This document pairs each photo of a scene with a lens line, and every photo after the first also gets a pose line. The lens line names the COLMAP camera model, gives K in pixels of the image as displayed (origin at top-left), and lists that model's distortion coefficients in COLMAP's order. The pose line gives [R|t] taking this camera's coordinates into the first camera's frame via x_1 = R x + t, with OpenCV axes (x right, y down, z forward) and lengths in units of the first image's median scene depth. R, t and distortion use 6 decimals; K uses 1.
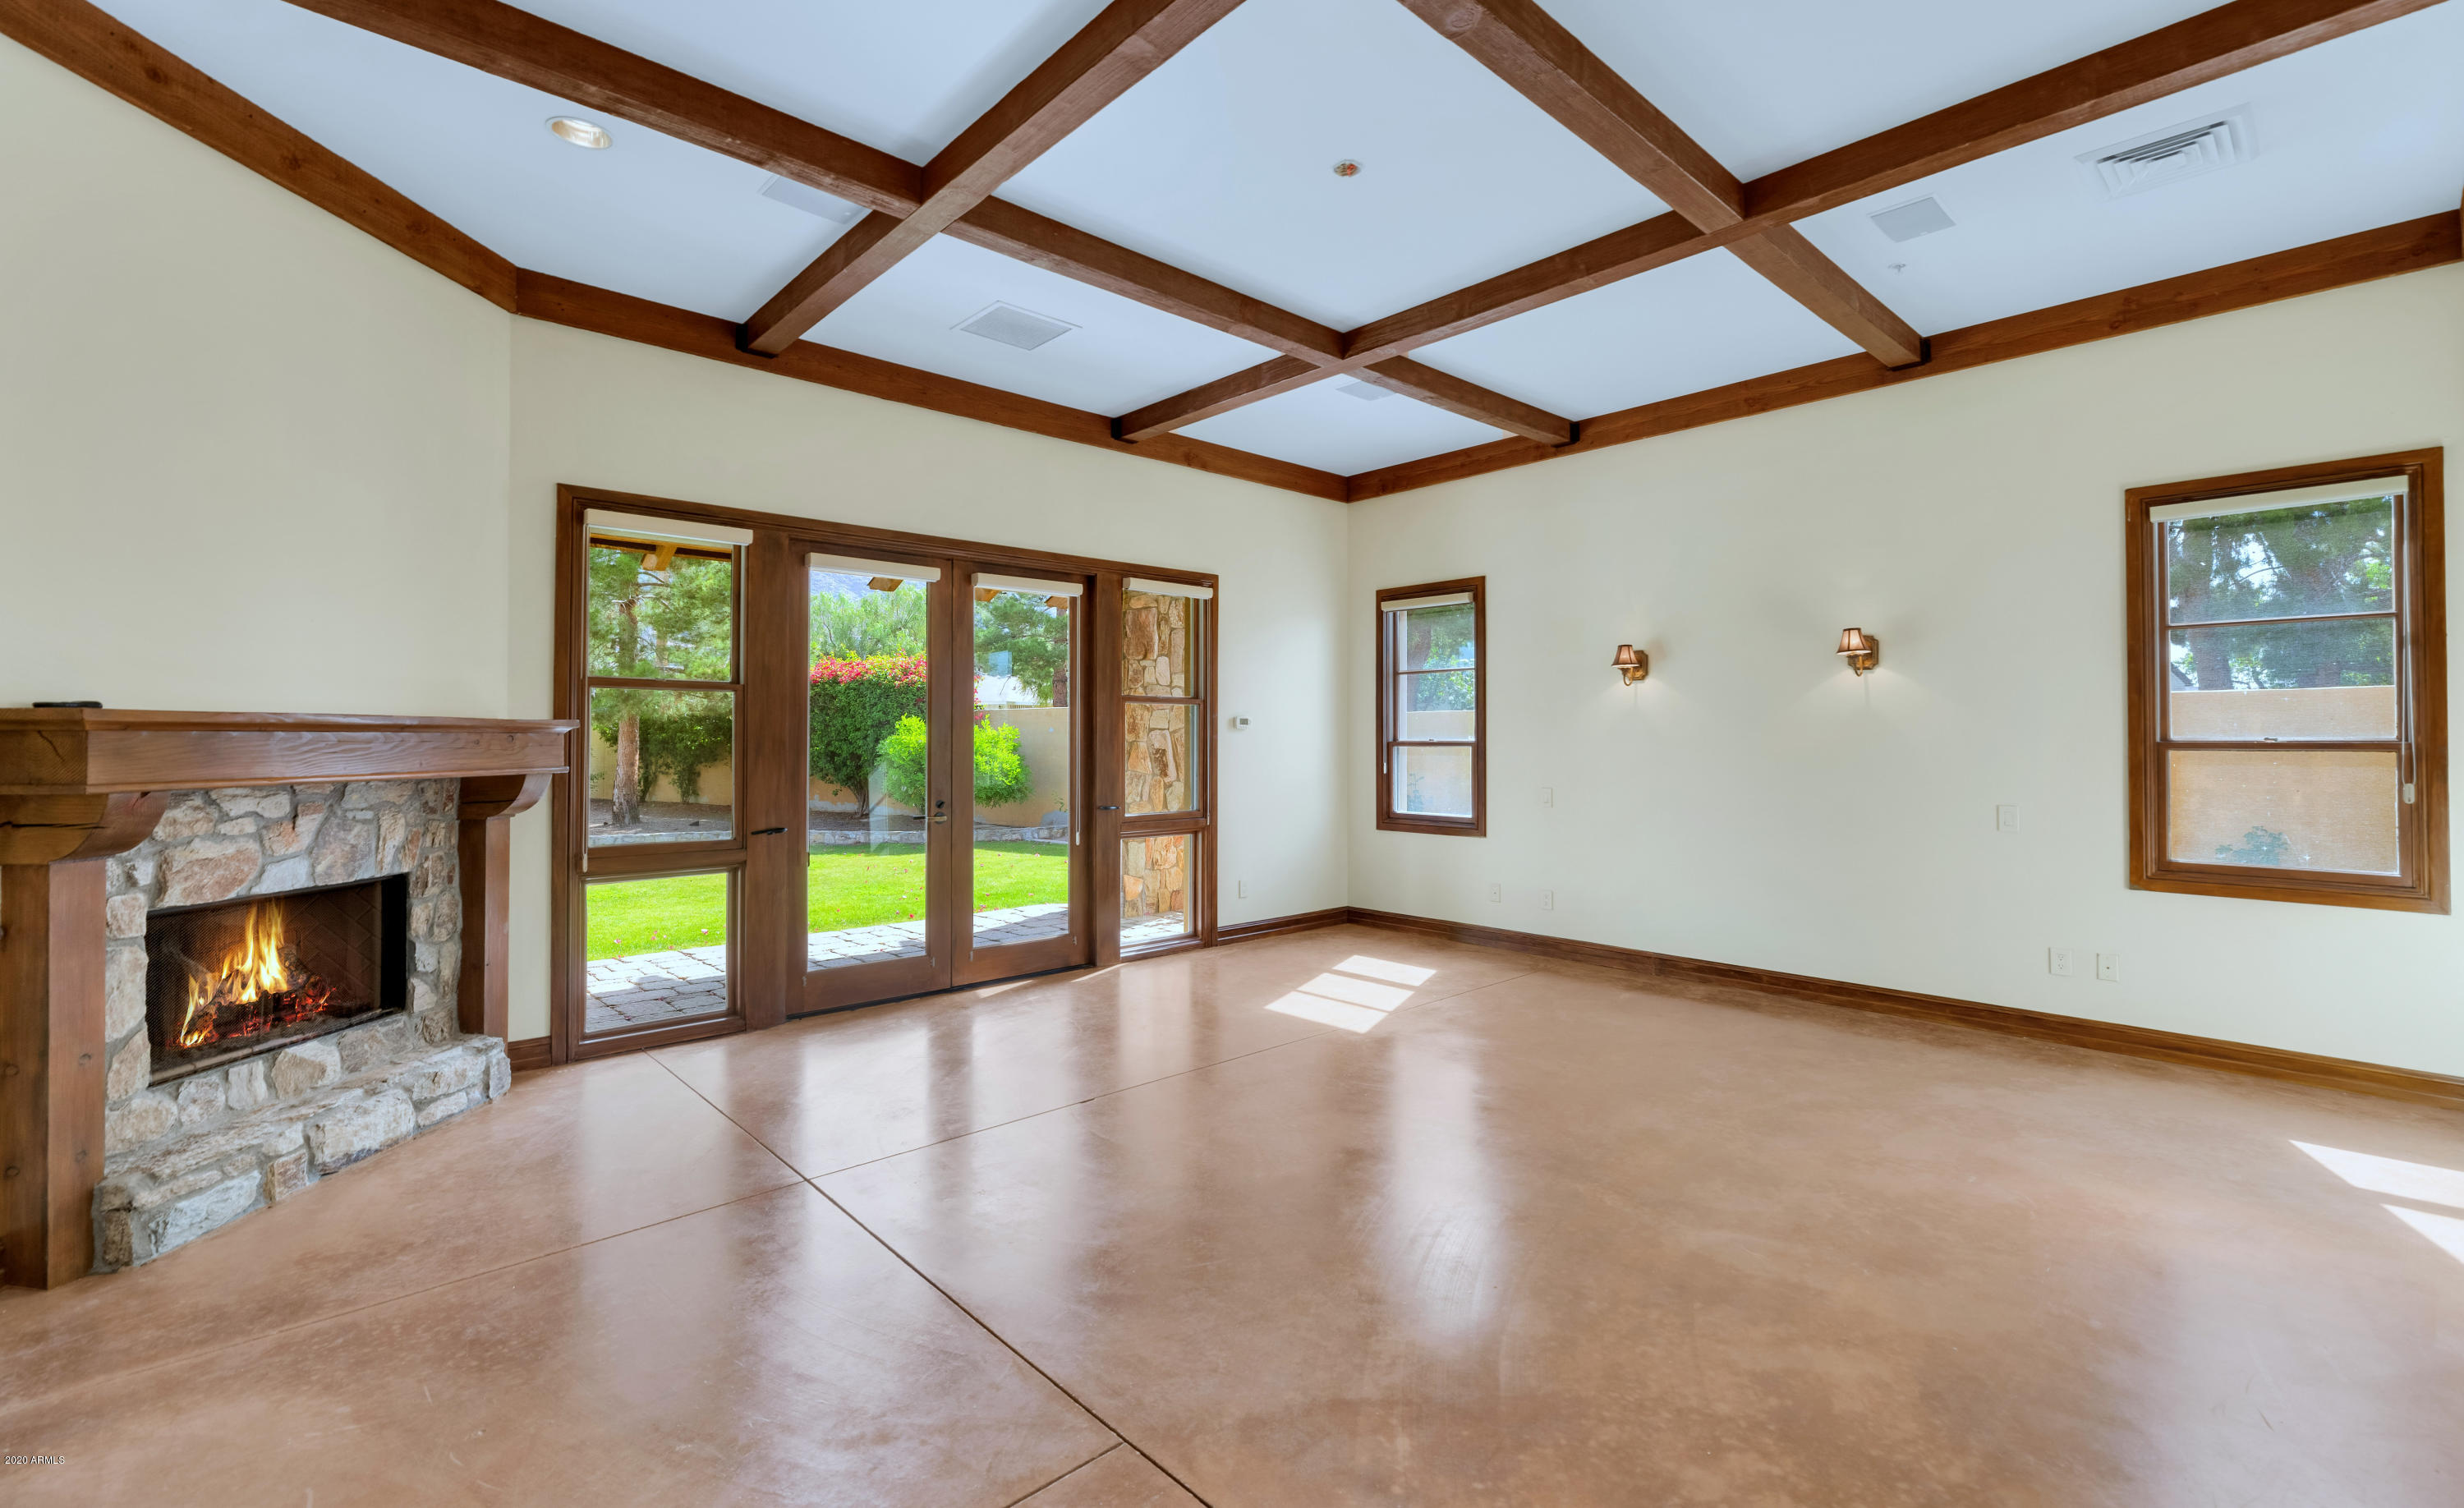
lens RADIAL K [[1066.2, 0, 1231.6], [0, 1066.2, 735.3], [0, 0, 1]] dist [0.004989, -0.000846]
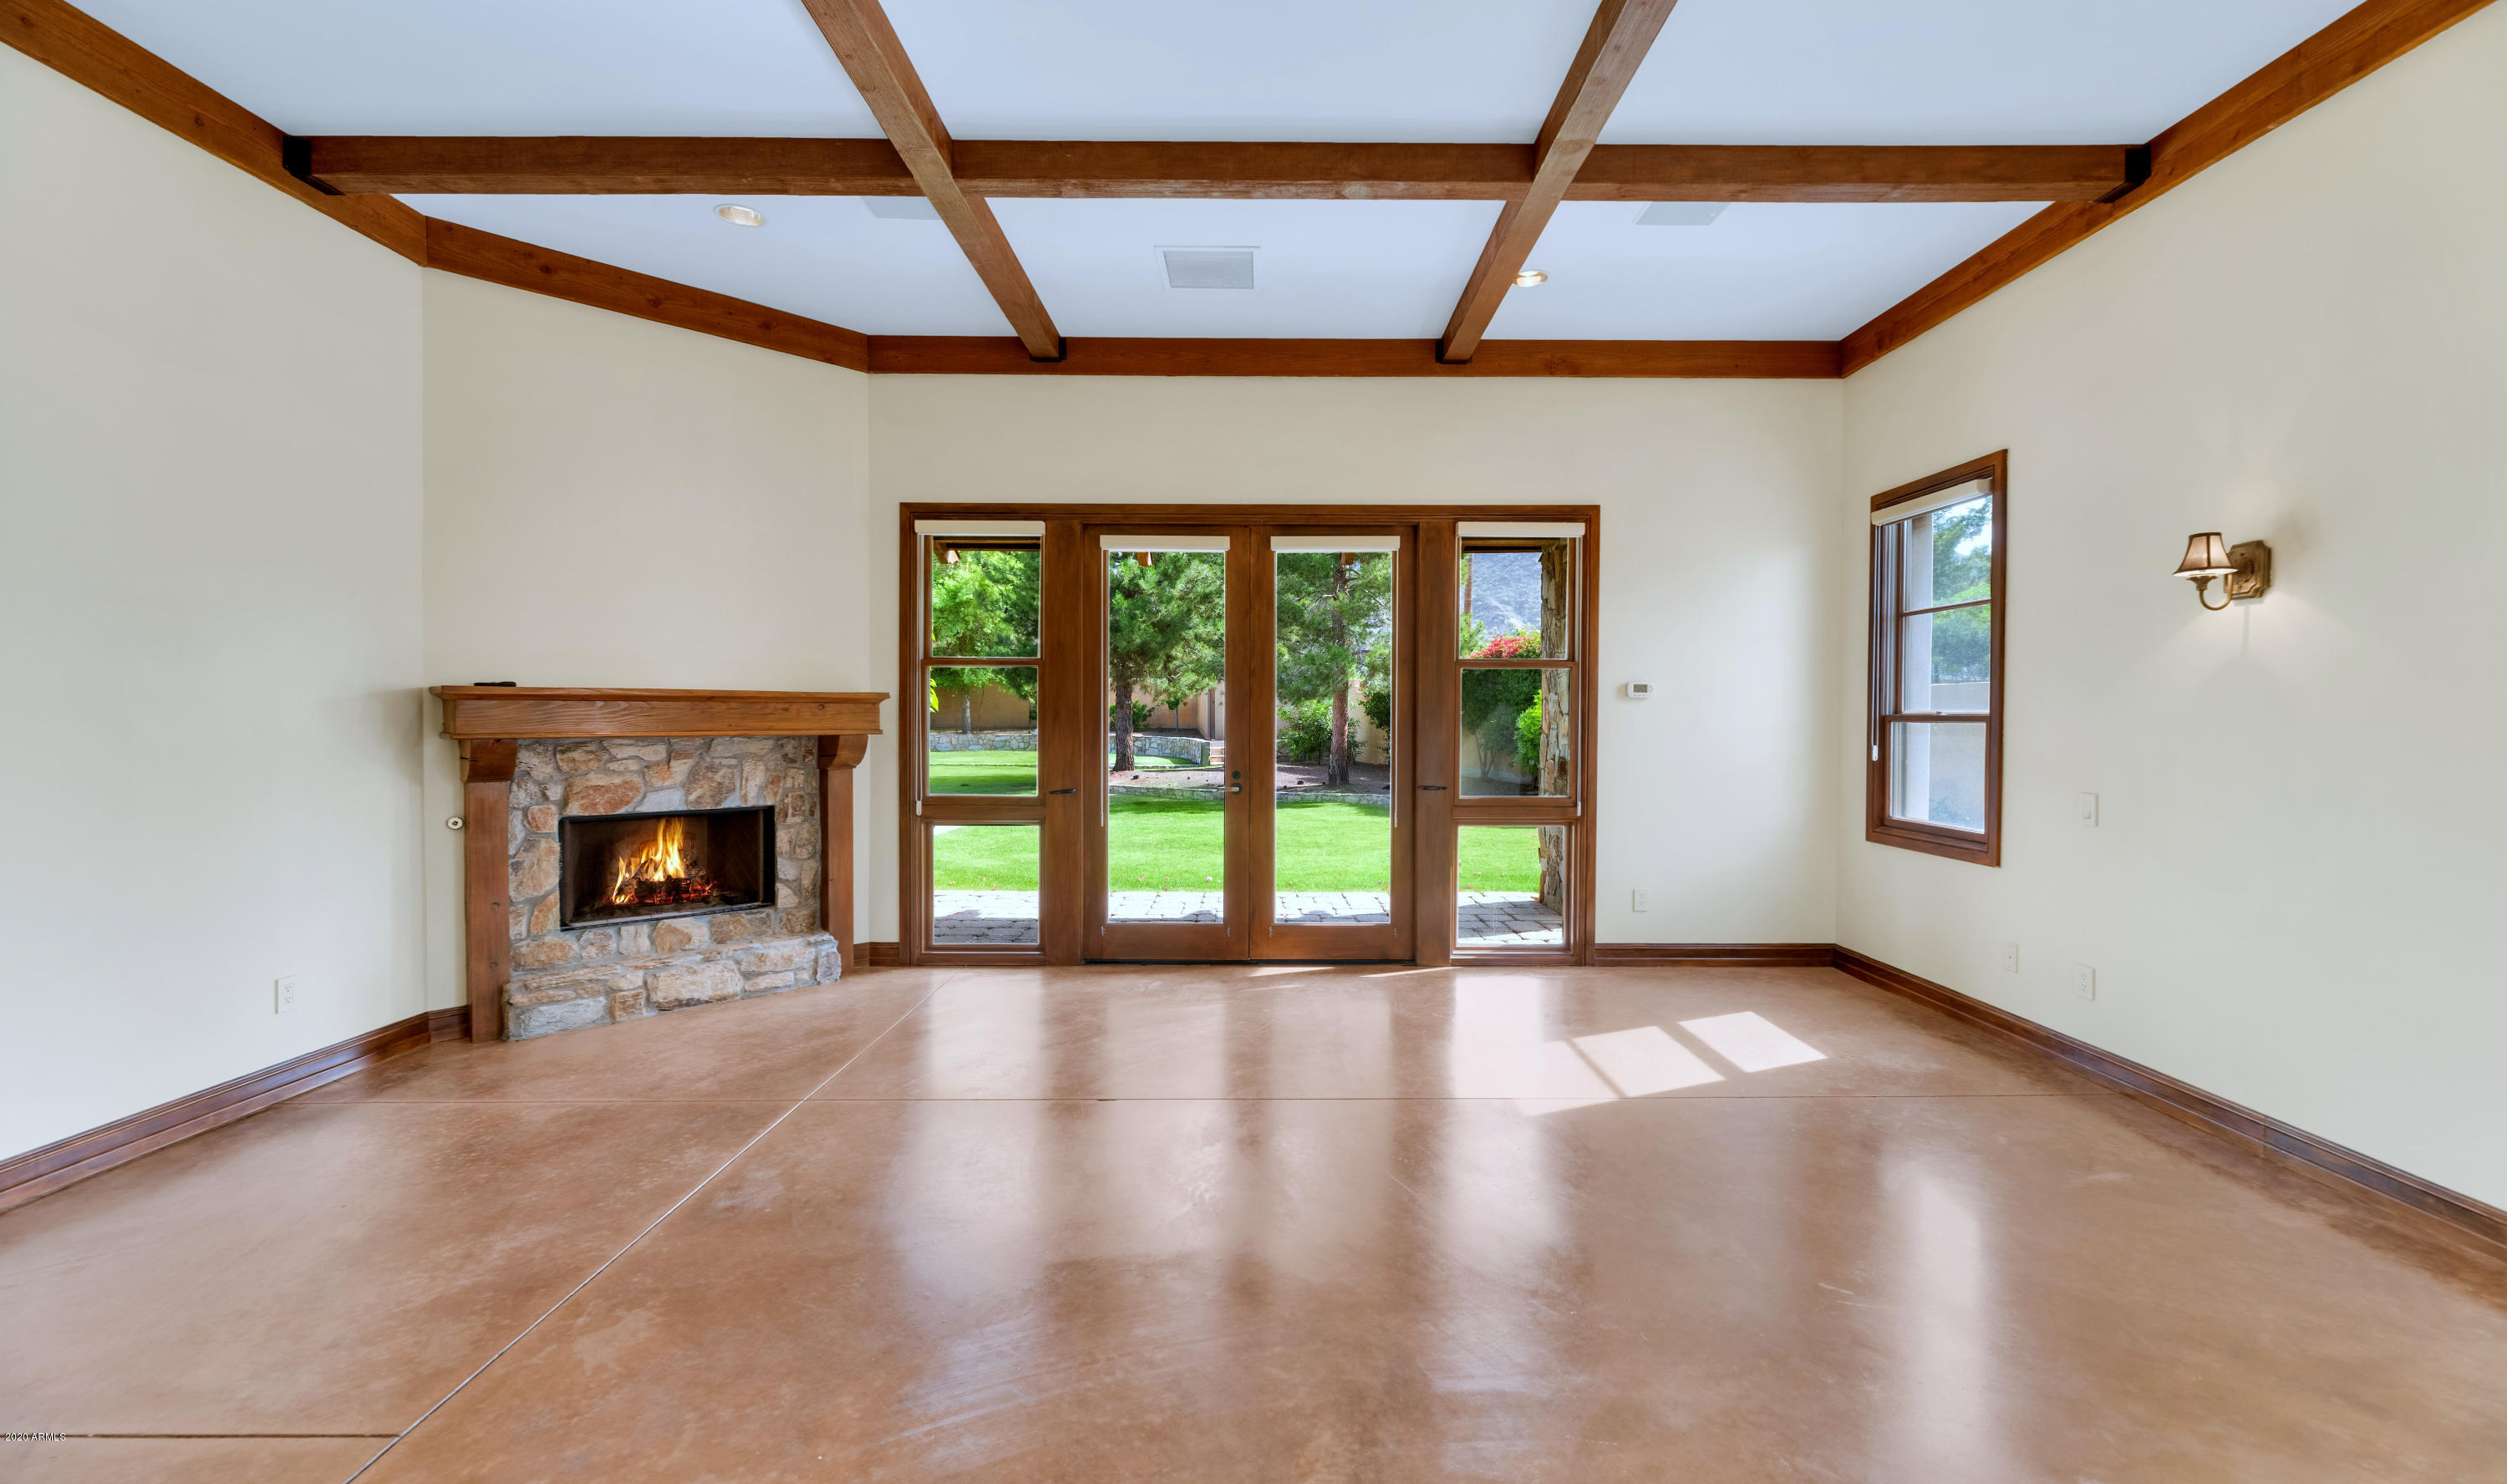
lens RADIAL K [[1001.3, 0, 1261.9], [0, 1001.3, 741.5], [0, 0, 1]] dist [-0.011805, -0.000258]
pose [[0.737964, 0.021188, -0.674508, 0.416830], [-0.001185, 0.999546, 0.030103, 0.006133], [0.674839, -0.021416, 0.737654, 0.367668]]
